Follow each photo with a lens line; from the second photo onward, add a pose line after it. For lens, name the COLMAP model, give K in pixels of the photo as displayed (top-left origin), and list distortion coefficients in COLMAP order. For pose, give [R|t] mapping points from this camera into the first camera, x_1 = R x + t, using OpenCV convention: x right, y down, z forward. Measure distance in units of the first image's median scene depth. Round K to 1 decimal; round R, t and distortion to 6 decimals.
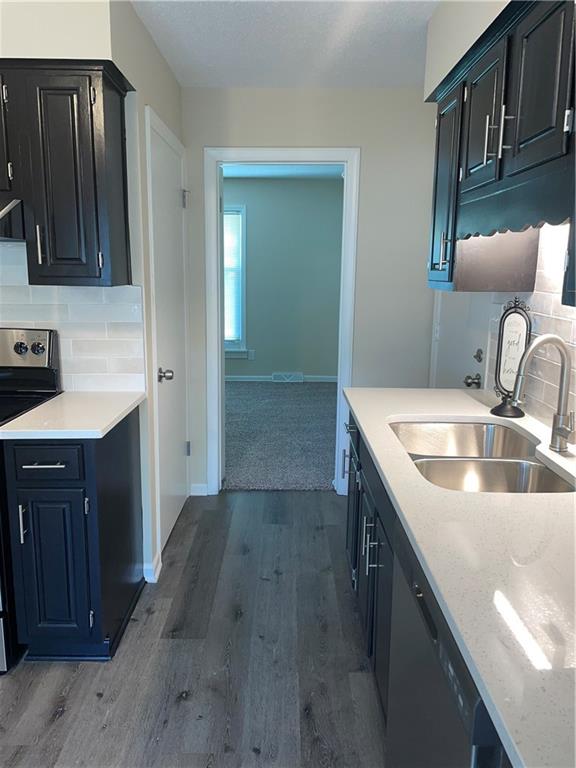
lens RADIAL K [[571.3, 0, 287.7], [0, 571.3, 379.3], [0, 0, 1]] dist [0.006645, -0.005253]
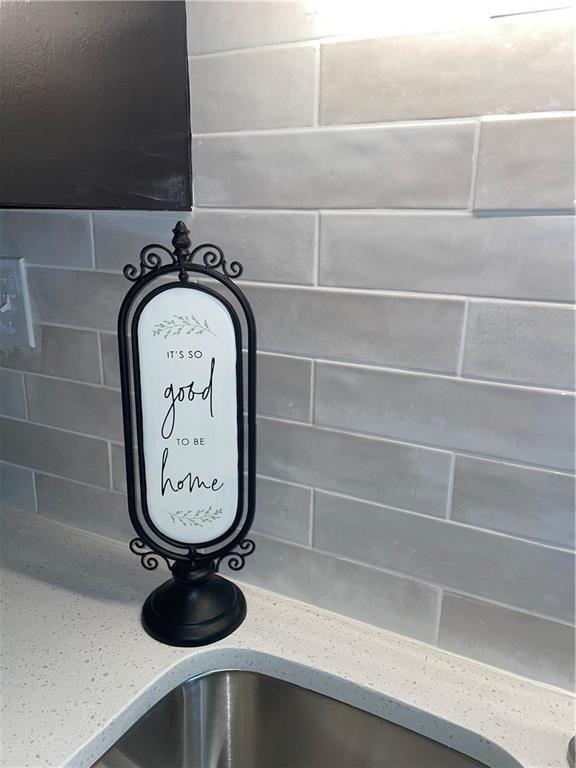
lens RADIAL K [[571.3, 0, 287.7], [0, 571.3, 379.3], [0, 0, 1]] dist [0.006645, -0.005253]
pose [[0.467799, -0.229264, 0.853582, 0.171353], [0.147359, 0.972485, 0.180442, -0.113476], [-0.871464, 0.041372, 0.488712, 0.809802]]
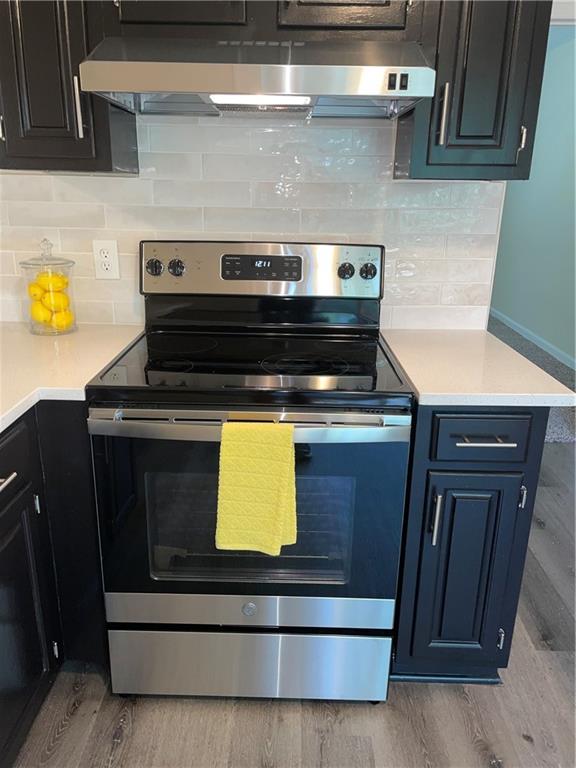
lens RADIAL K [[571.3, 0, 287.7], [0, 571.3, 379.3], [0, 0, 1]] dist [0.006645, -0.005253]
pose [[0.999776, 0.010632, -0.018313, -0.576737], [-0.008053, 0.990734, 0.135575, -0.016588], [0.019585, -0.135397, 0.990598, 0.279348]]
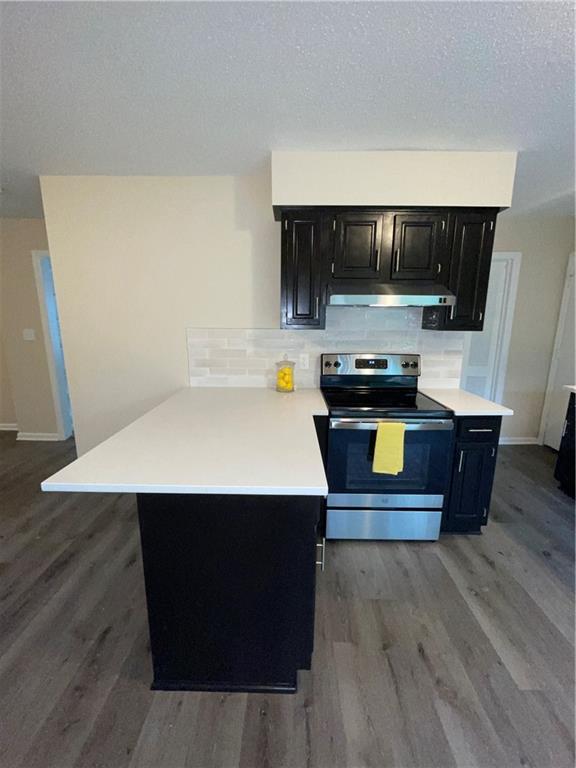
lens RADIAL K [[317.8, 0, 291.5], [0, 317.8, 384.7], [0, 0, 1]] dist [0.000423, 0.000123]
pose [[0.999901, -0.003604, -0.013607, -0.892267], [0.003875, 0.999793, 0.019973, -0.014000], [0.013533, -0.020023, 0.999708, -0.021547]]
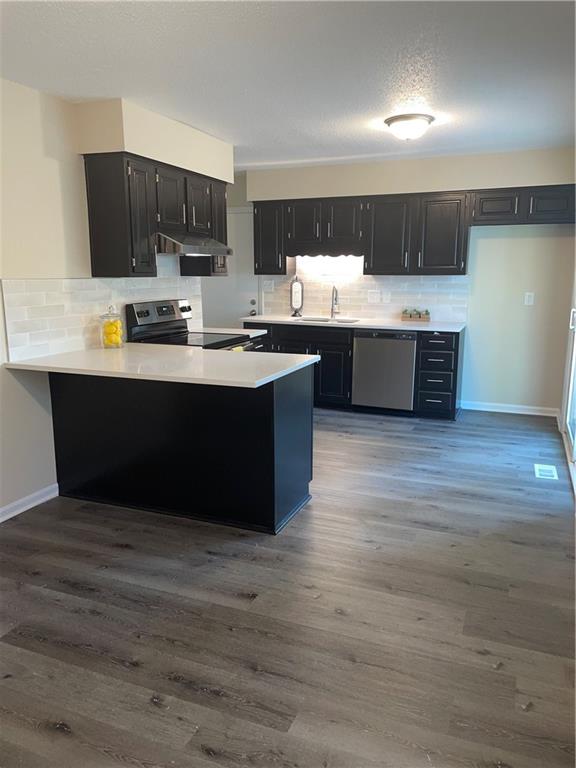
lens RADIAL K [[571.3, 0, 287.7], [0, 571.3, 379.3], [0, 0, 1]] dist [0.006645, -0.005253]
pose [[0.384720, -0.185439, 0.904214, -2.345381], [0.161819, 0.977990, 0.131719, -0.021213], [-0.908738, 0.095644, 0.406259, -0.108745]]
